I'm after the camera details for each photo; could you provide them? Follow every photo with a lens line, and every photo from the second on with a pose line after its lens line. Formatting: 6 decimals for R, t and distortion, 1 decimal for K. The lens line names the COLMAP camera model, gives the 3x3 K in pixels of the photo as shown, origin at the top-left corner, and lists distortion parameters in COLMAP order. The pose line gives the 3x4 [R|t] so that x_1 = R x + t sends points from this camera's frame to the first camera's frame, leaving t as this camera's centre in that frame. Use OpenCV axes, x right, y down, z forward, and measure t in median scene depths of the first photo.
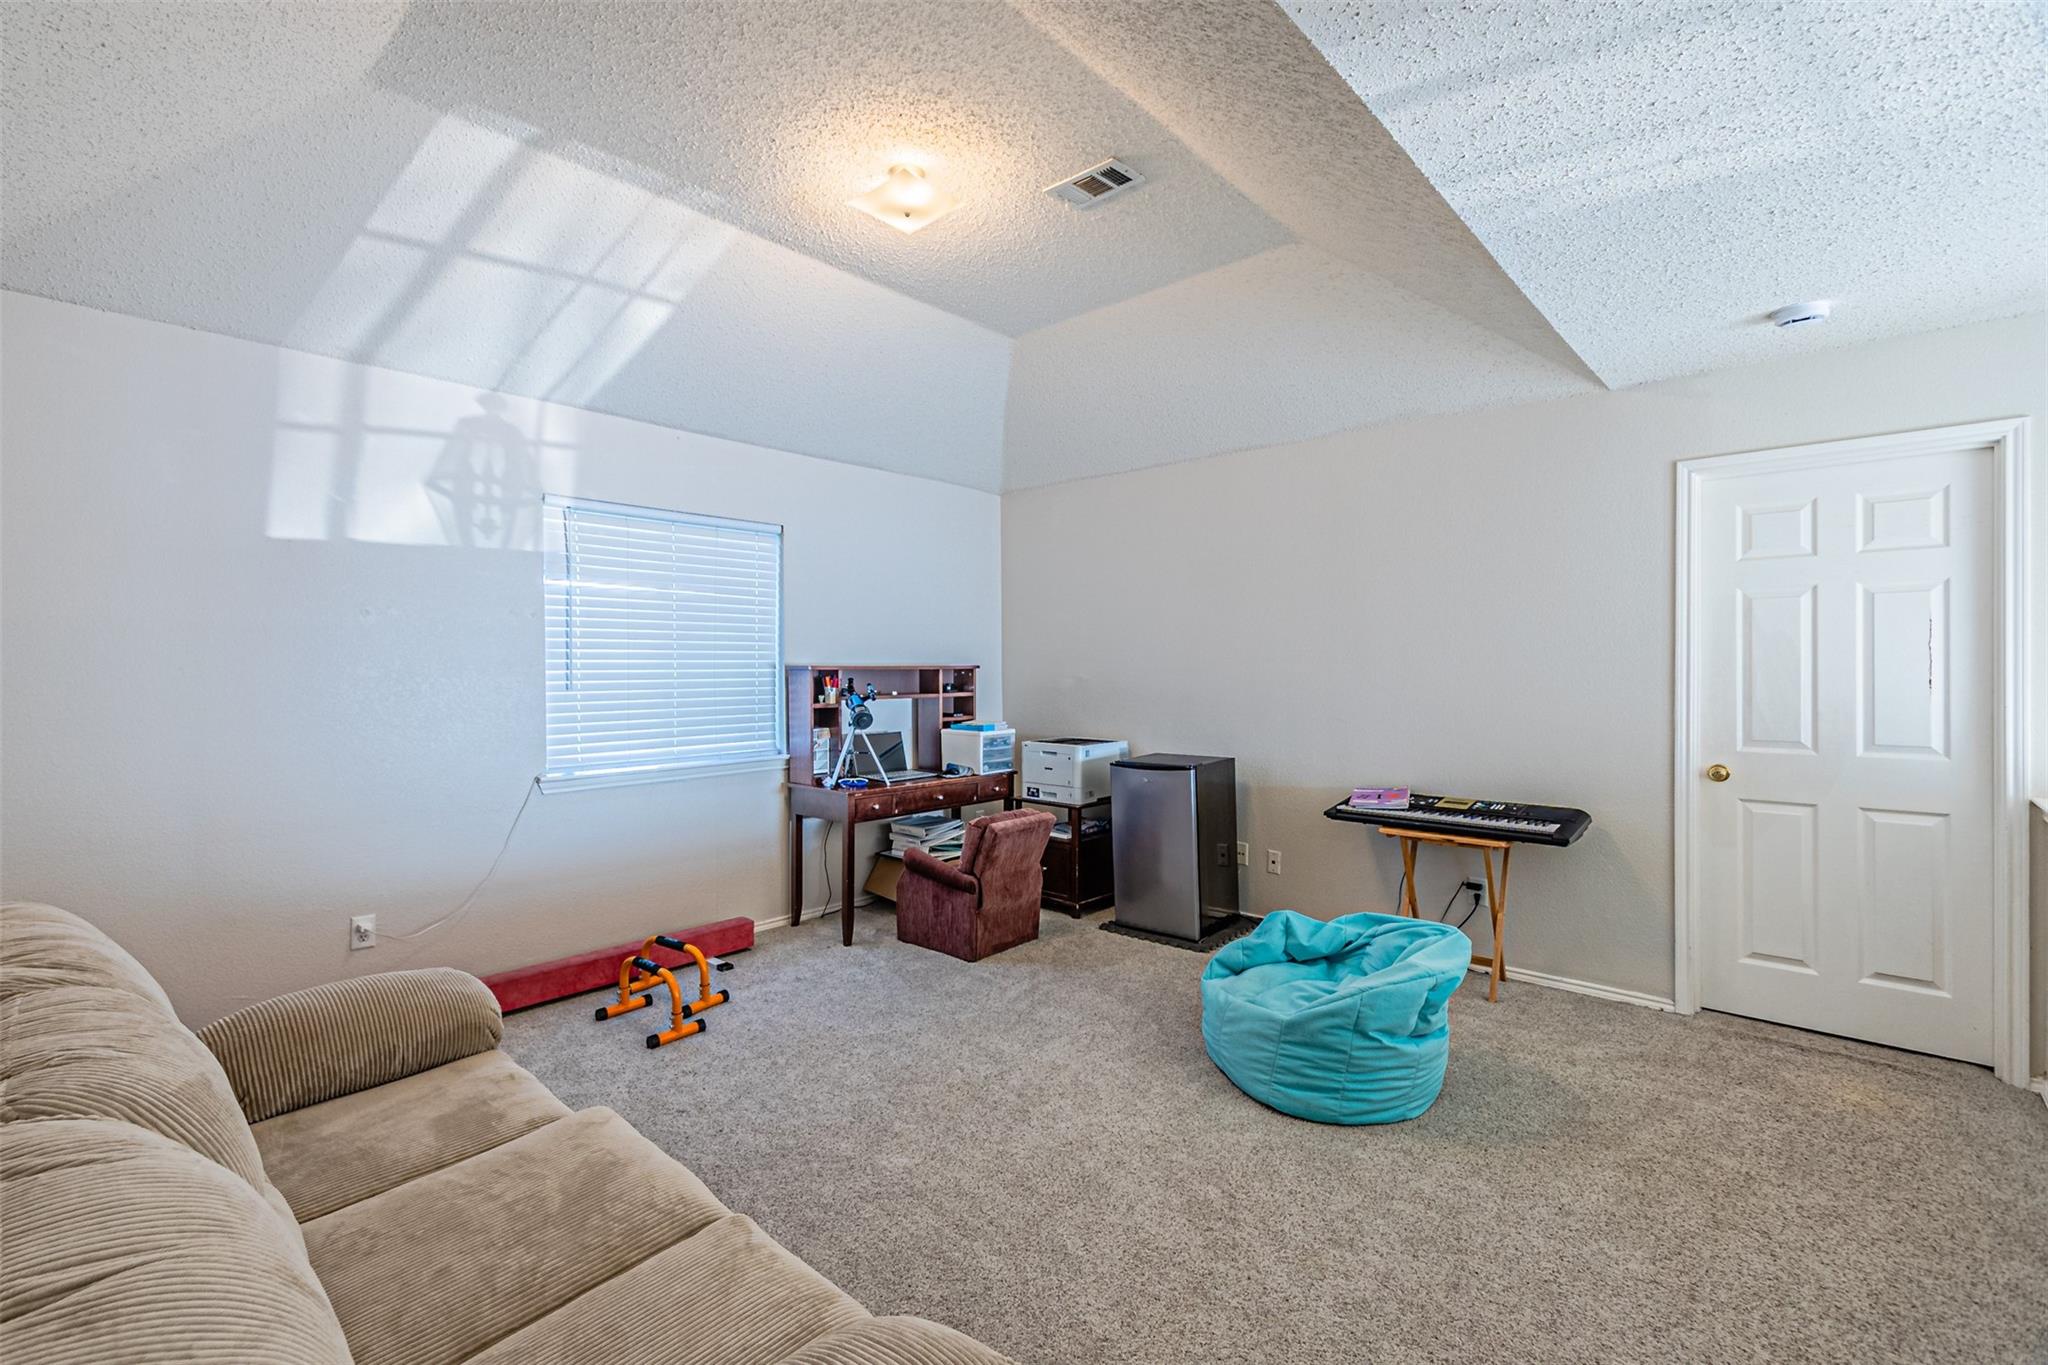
lens RADIAL K [[886.9, 0, 1006.5], [0, 886.9, 669.8], [0, 0, 1]] dist [0.000183, 0.000118]
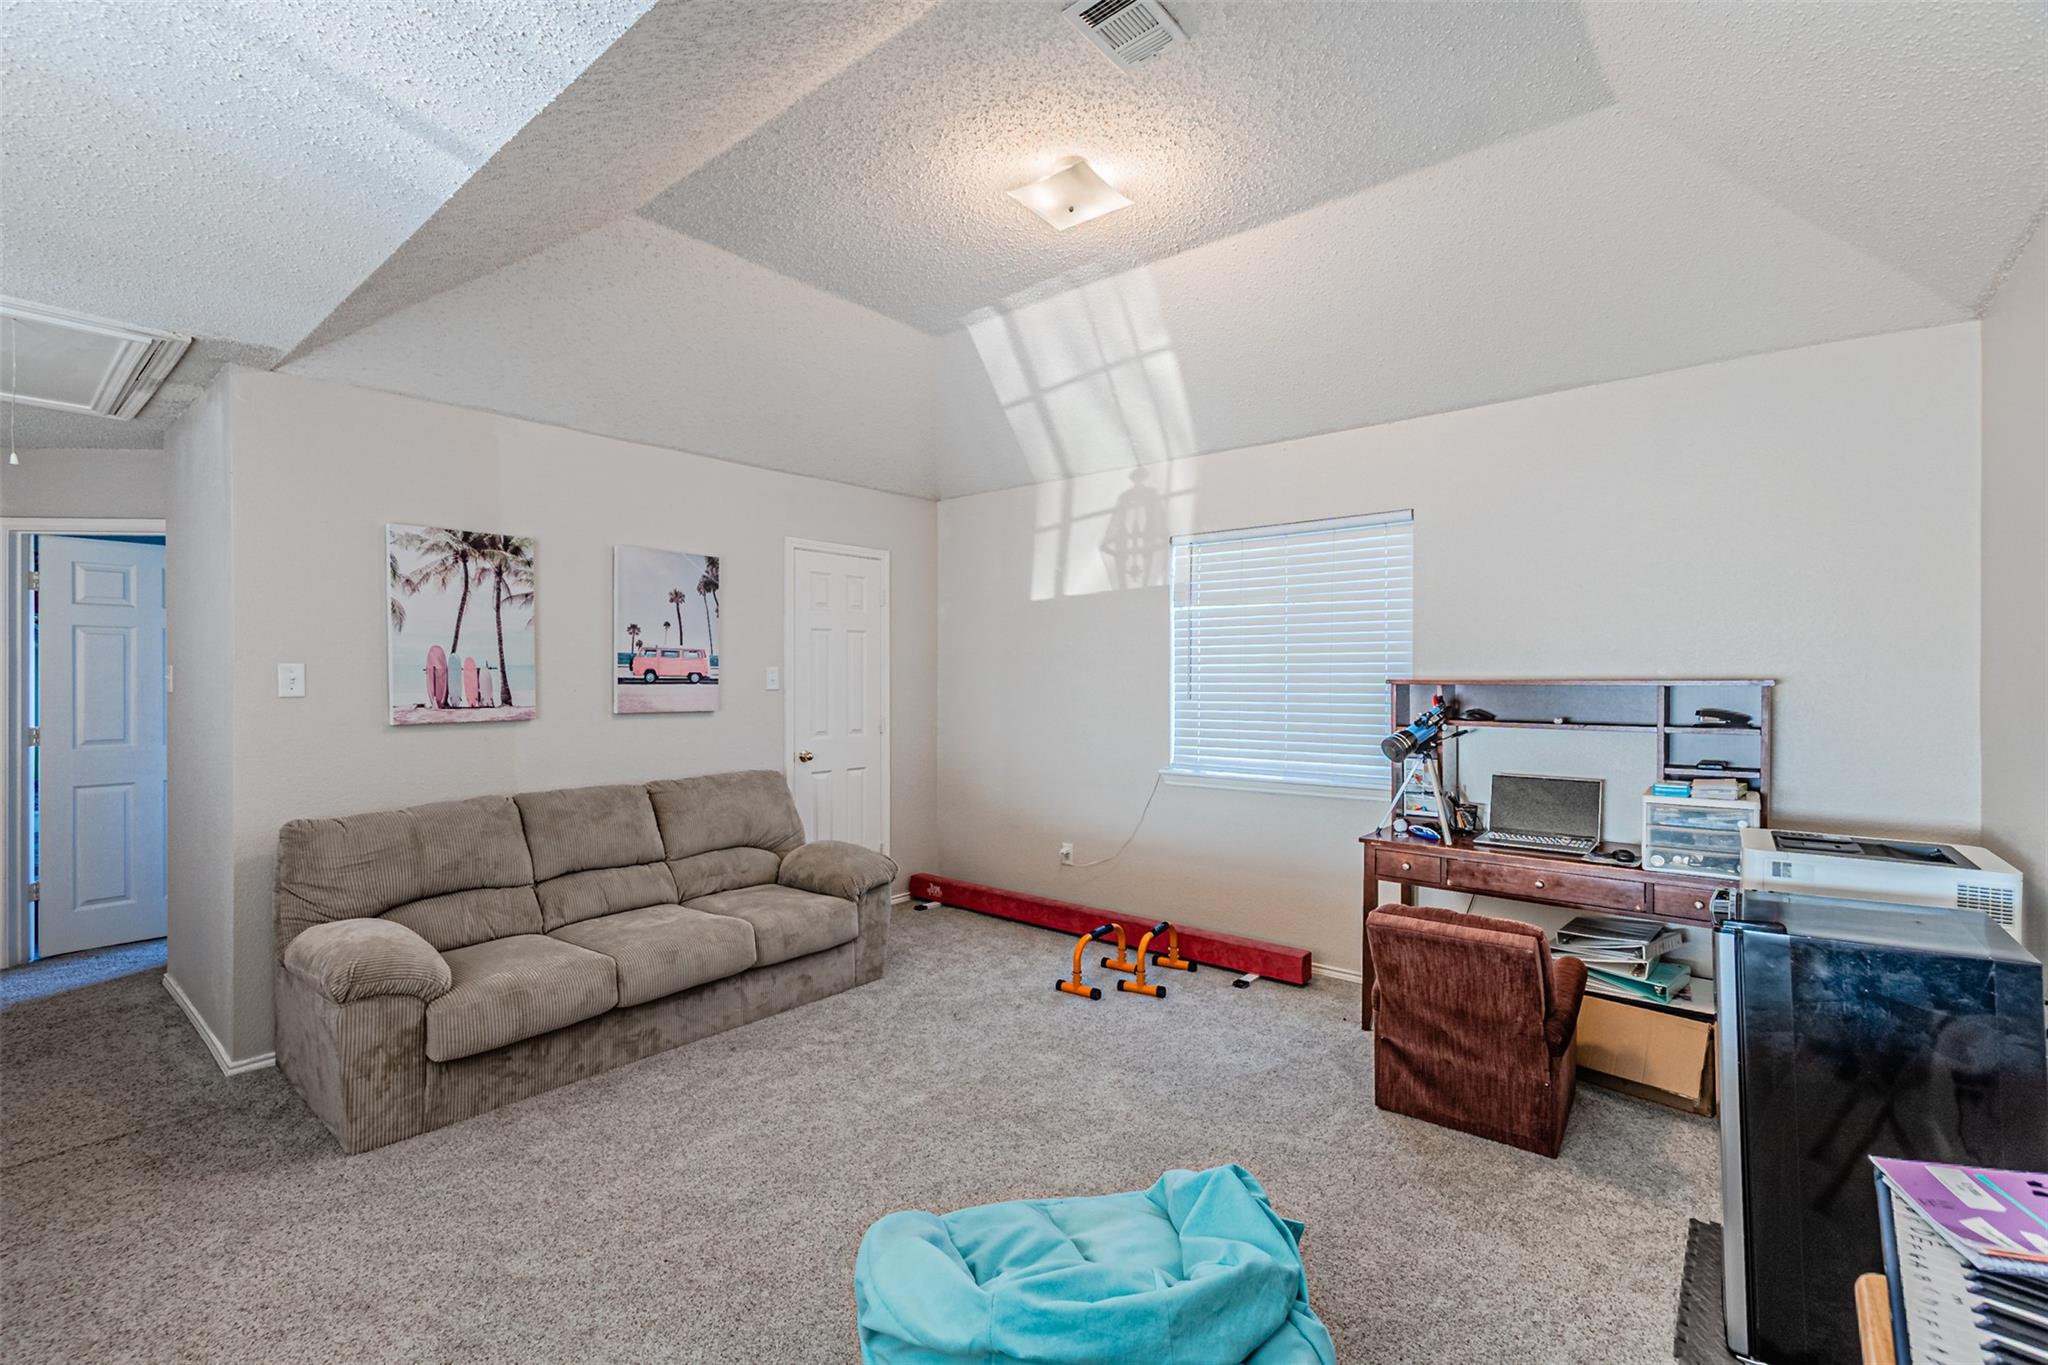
lens RADIAL K [[885.9, 0, 994.8], [0, 885.9, 681.0], [0, 0, 1]] dist [0.002129, 0.001022]
pose [[0.041736, 0.007743, -0.999099, 0.705556], [-0.005168, 0.999958, 0.007533, -0.009152], [0.999115, 0.004849, 0.041775, 0.735872]]
